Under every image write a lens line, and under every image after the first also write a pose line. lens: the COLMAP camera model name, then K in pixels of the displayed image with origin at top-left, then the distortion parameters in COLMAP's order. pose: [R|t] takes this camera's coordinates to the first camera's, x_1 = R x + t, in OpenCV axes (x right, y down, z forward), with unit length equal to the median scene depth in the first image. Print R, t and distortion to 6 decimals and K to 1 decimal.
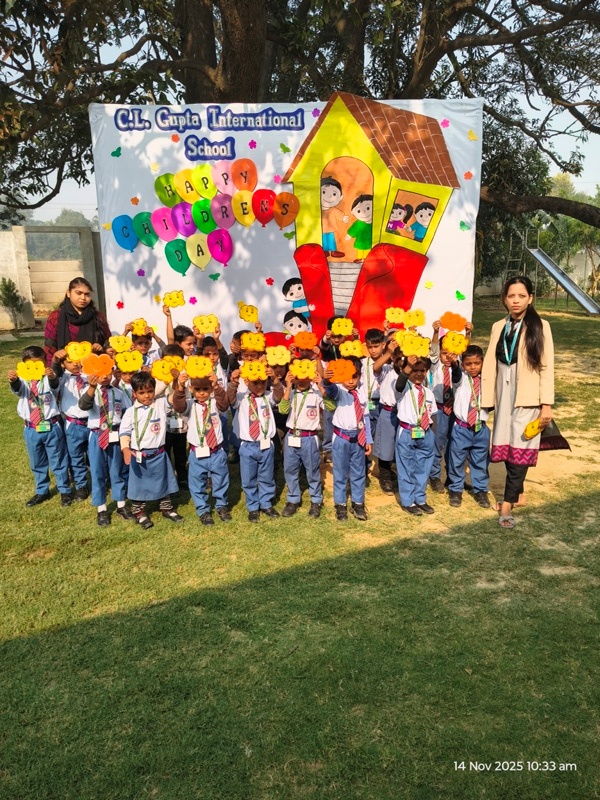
lens RADIAL K [[650.6, 0, 312.0], [0, 650.6, 404.8], [0, 0, 1]] dist [0.058483, -0.084913]
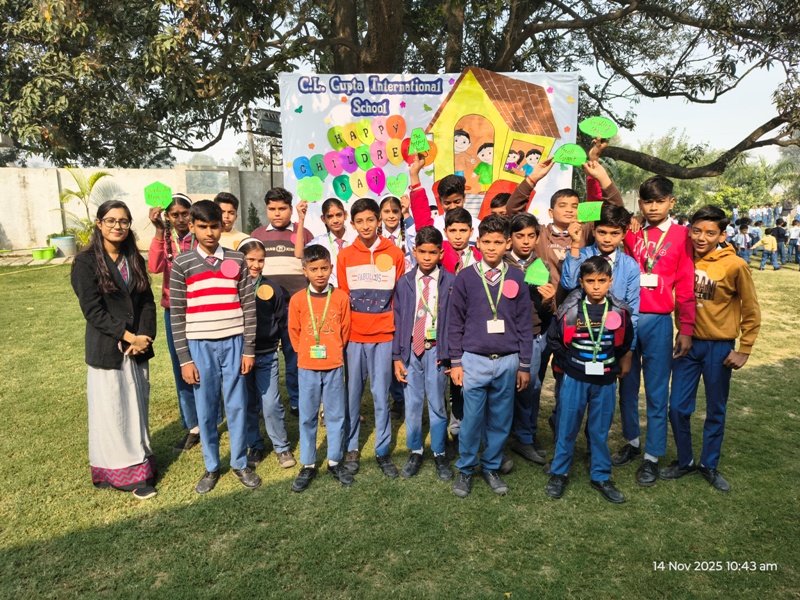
lens RADIAL K [[550.9, 0, 400.6], [0, 550.9, 294.5], [0, 0, 1]] dist [0.032694, -0.032802]
pose [[0.999942, 0.010529, 0.002318, -0.092038], [-0.010420, 0.999025, -0.042892, 0.031115], [-0.002767, 0.042865, 0.999077, -0.091176]]
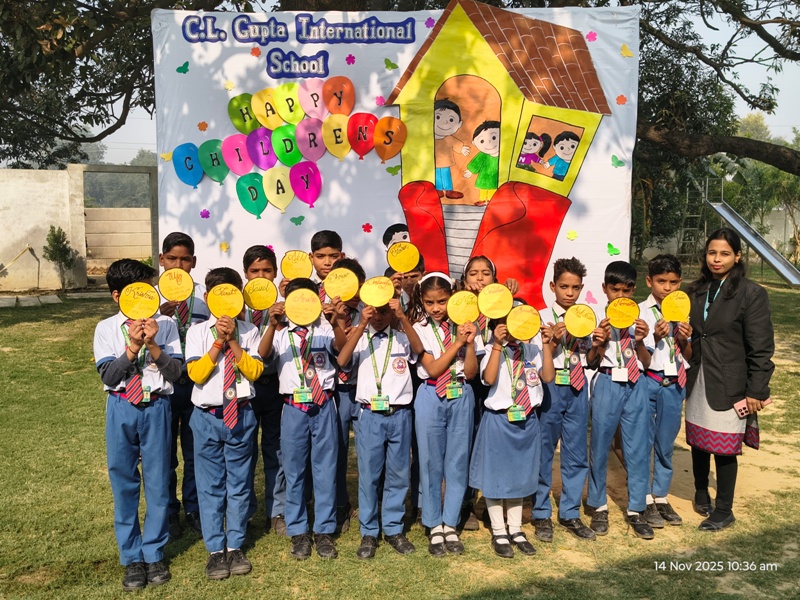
lens RADIAL K [[826.5, 0, 405.3], [0, 826.5, 293.5], [0, 0, 1]] dist [0.026376, 0.000000]
pose [[0.998971, 0.020331, -0.040550, 0.023189], [-0.025150, 0.992197, -0.122114, 0.009698], [0.037751, 0.123008, 0.991687, 0.029337]]
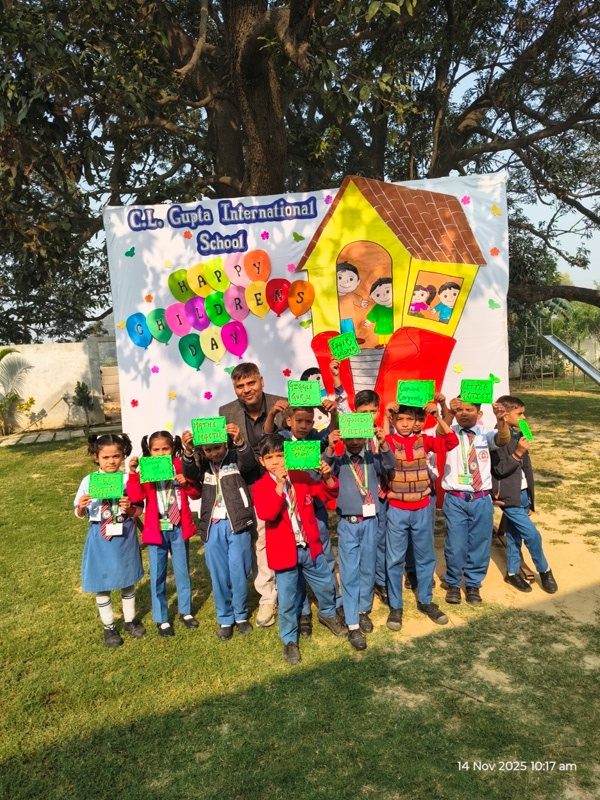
lens RADIAL K [[550.9, 0, 308.1], [0, 550.9, 402.3], [0, 0, 1]] dist [0.032694, -0.032802]
pose [[0.995781, -0.039057, -0.083029, 0.031221], [0.027449, 0.990244, -0.136617, -0.036919], [0.087555, 0.133761, 0.987138, 0.223931]]
